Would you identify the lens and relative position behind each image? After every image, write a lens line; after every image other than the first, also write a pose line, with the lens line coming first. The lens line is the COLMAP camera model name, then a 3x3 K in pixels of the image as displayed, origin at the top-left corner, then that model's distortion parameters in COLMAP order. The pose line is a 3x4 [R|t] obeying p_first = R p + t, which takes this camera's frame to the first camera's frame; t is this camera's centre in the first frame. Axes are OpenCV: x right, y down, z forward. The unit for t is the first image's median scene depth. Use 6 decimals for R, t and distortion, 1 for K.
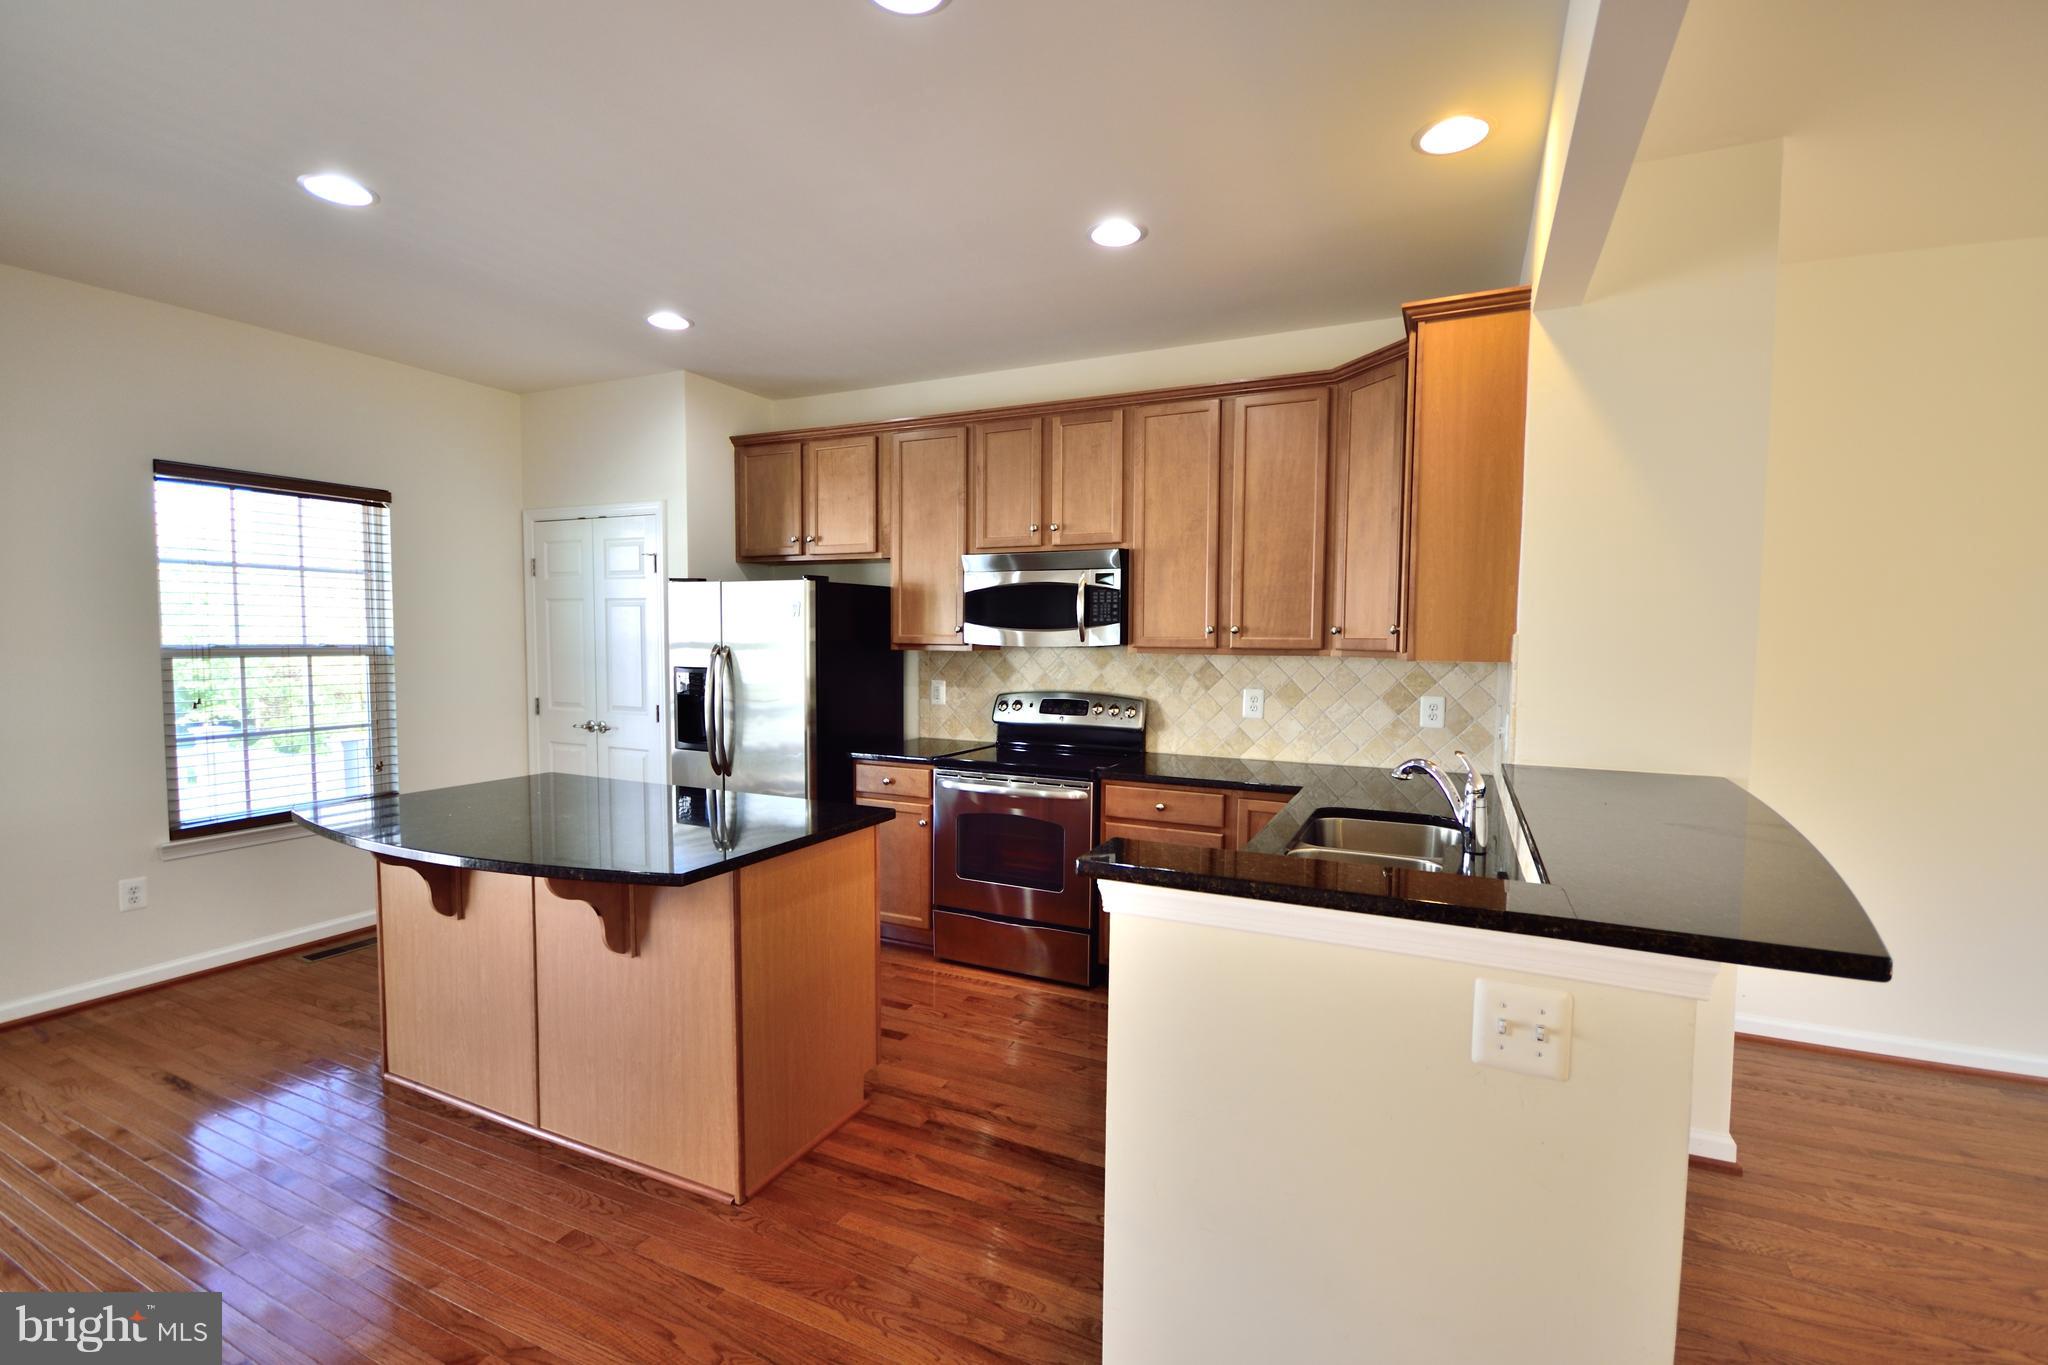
lens RADIAL K [[910.9, 0, 1025.2], [0, 910.9, 672.9], [0, 0, 1]] dist [0.001499, 0.000147]
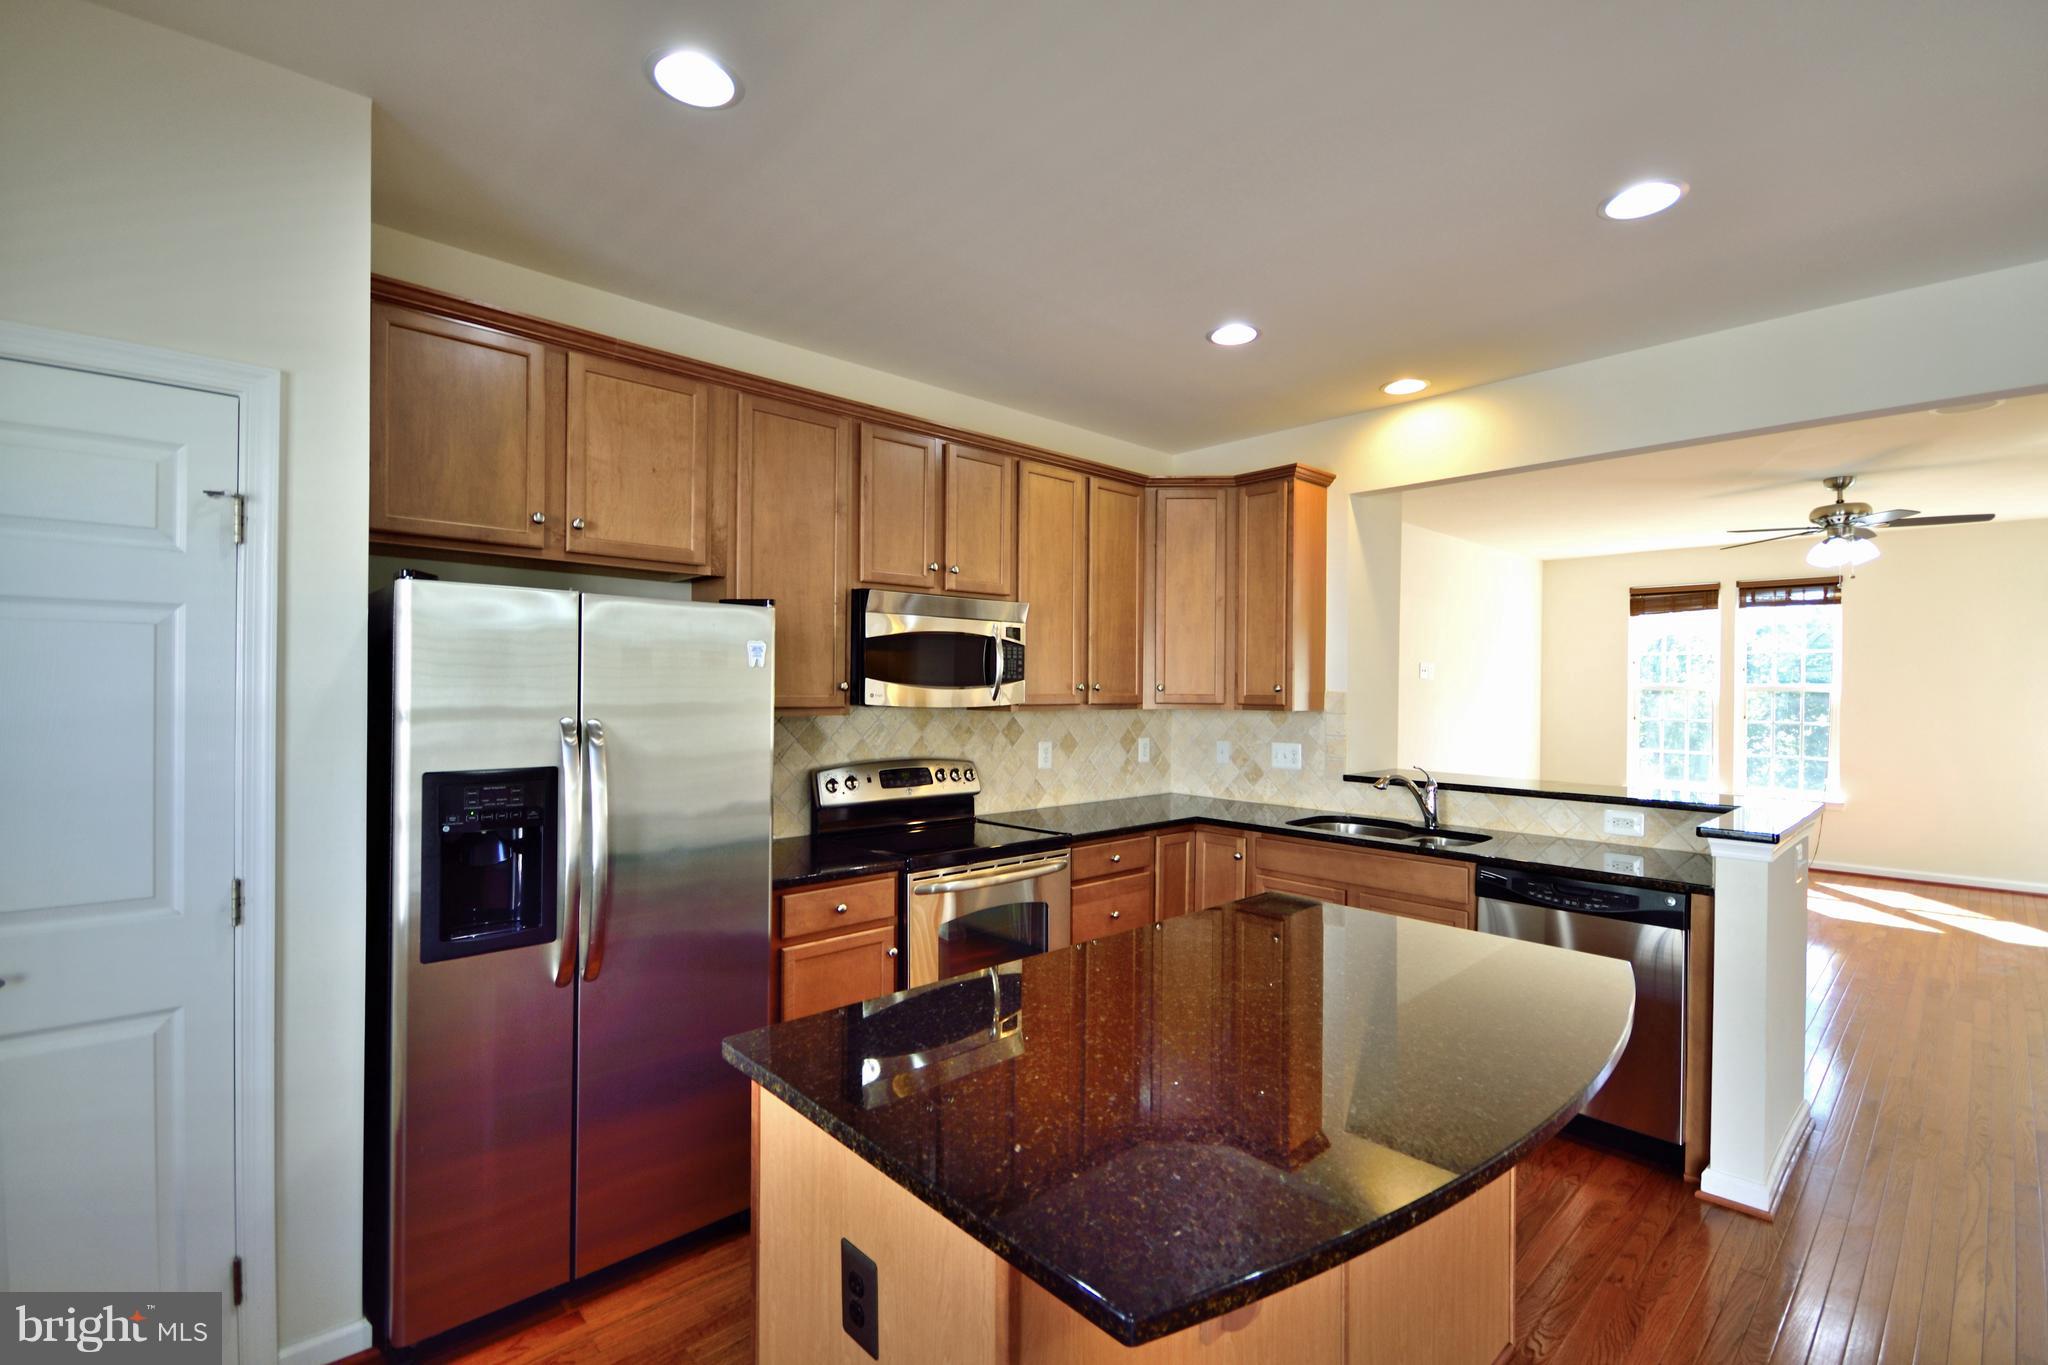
lens RADIAL K [[910.9, 0, 1025.2], [0, 910.9, 672.9], [0, 0, 1]] dist [0.001499, 0.000147]
pose [[0.362792, 0.010648, 0.931809, -0.743289], [0.035332, 0.999059, -0.025173, -0.036199], [-0.931200, 0.042055, 0.362074, 0.617462]]
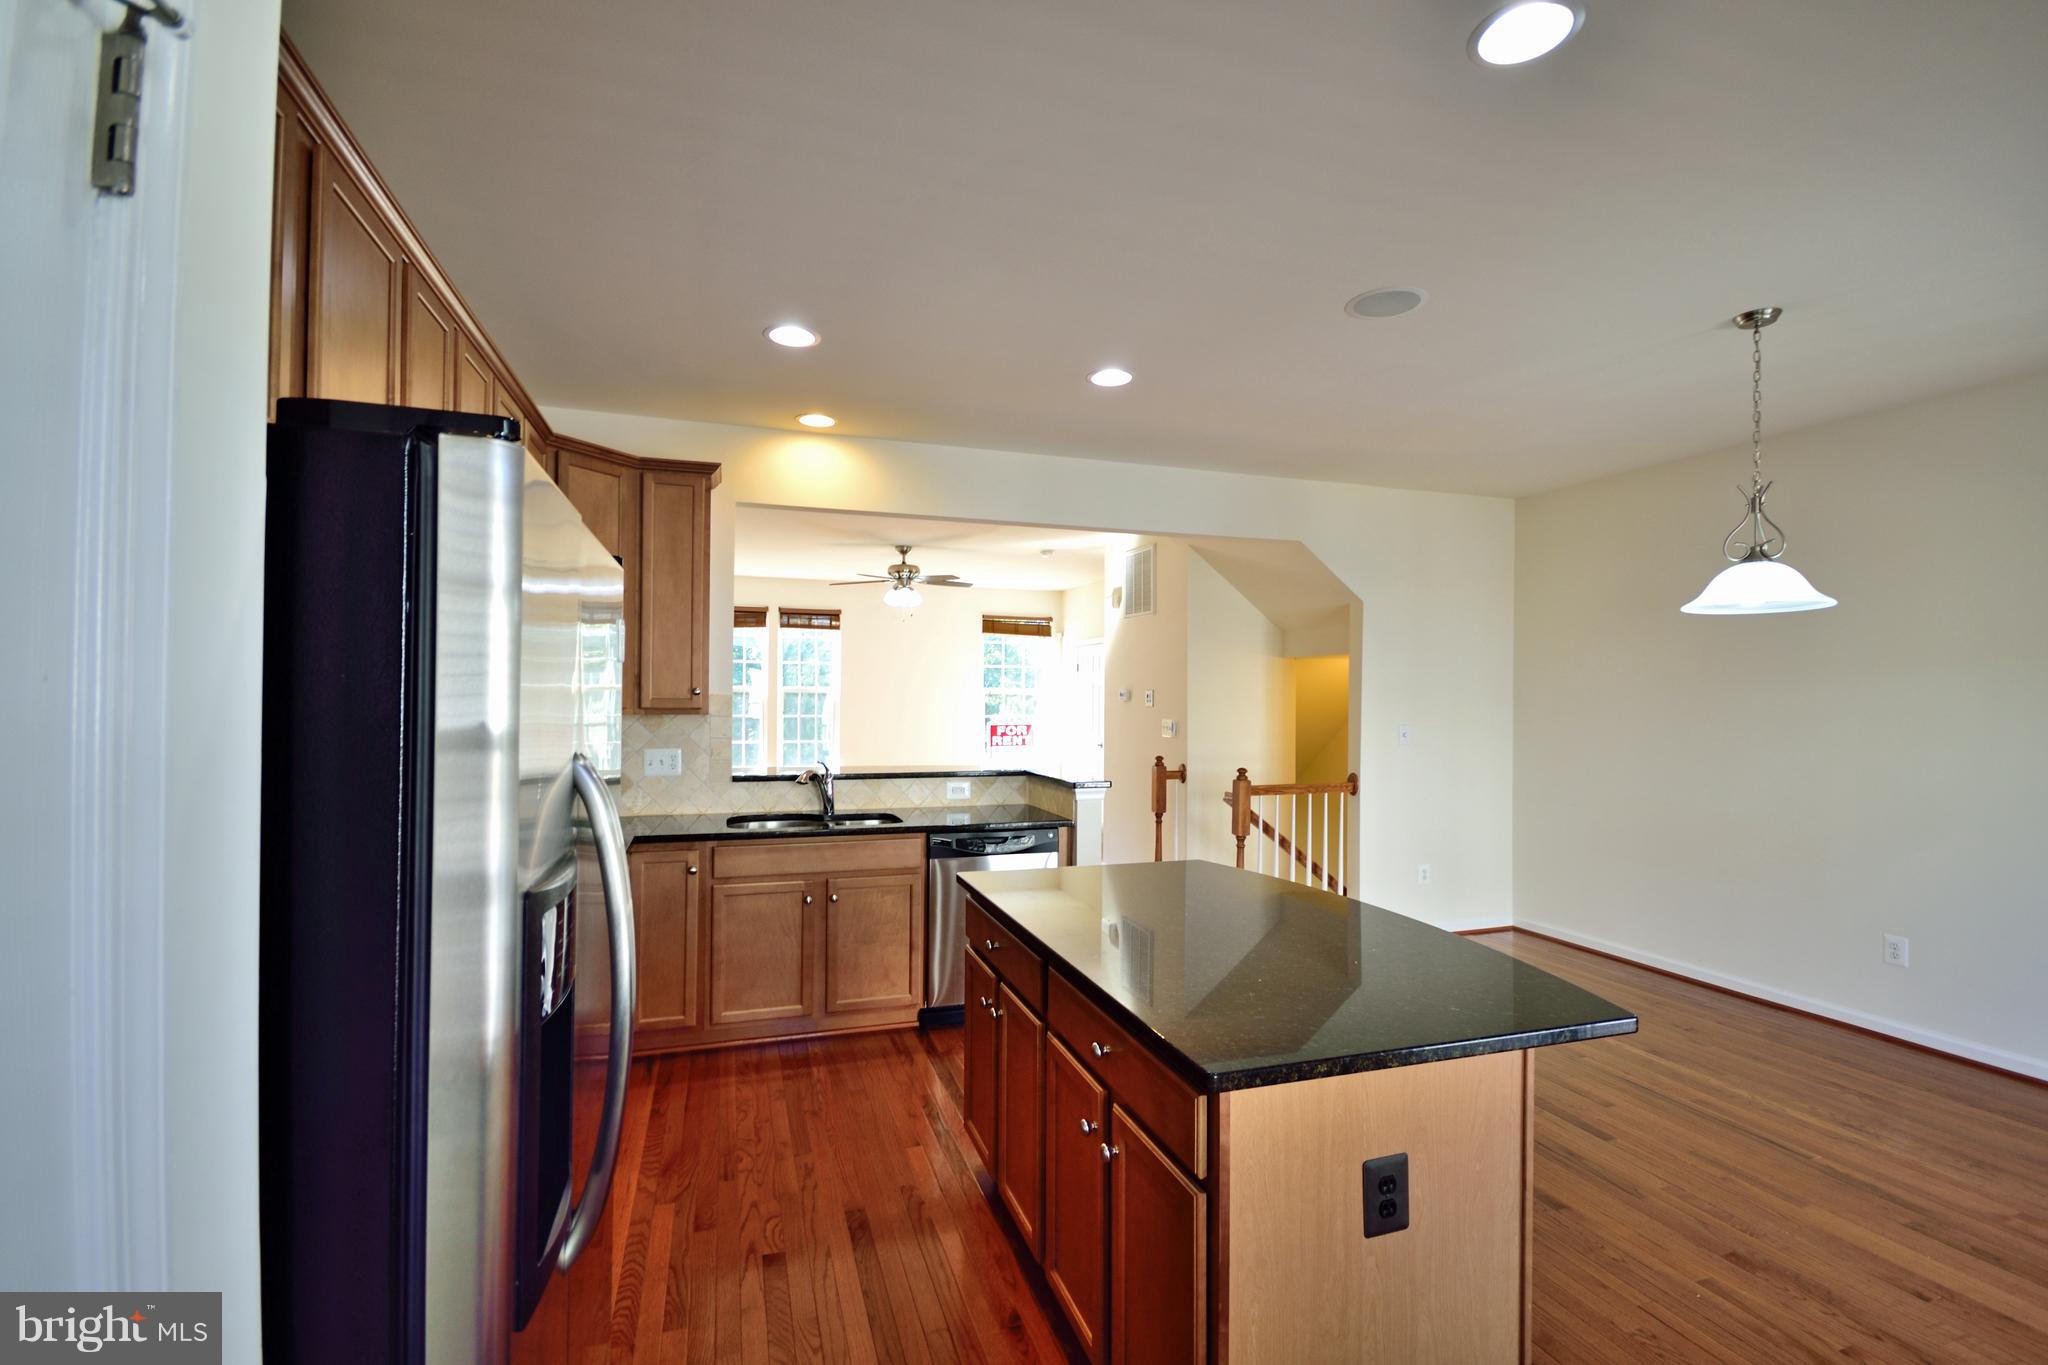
lens RADIAL K [[910.9, 0, 1025.2], [0, 910.9, 672.9], [0, 0, 1]] dist [0.001499, 0.000147]
pose [[-0.694841, 0.006203, 0.719137, -0.644820], [0.019054, 0.999771, 0.009786, -0.057077], [-0.718911, 0.020502, -0.694799, 1.144284]]
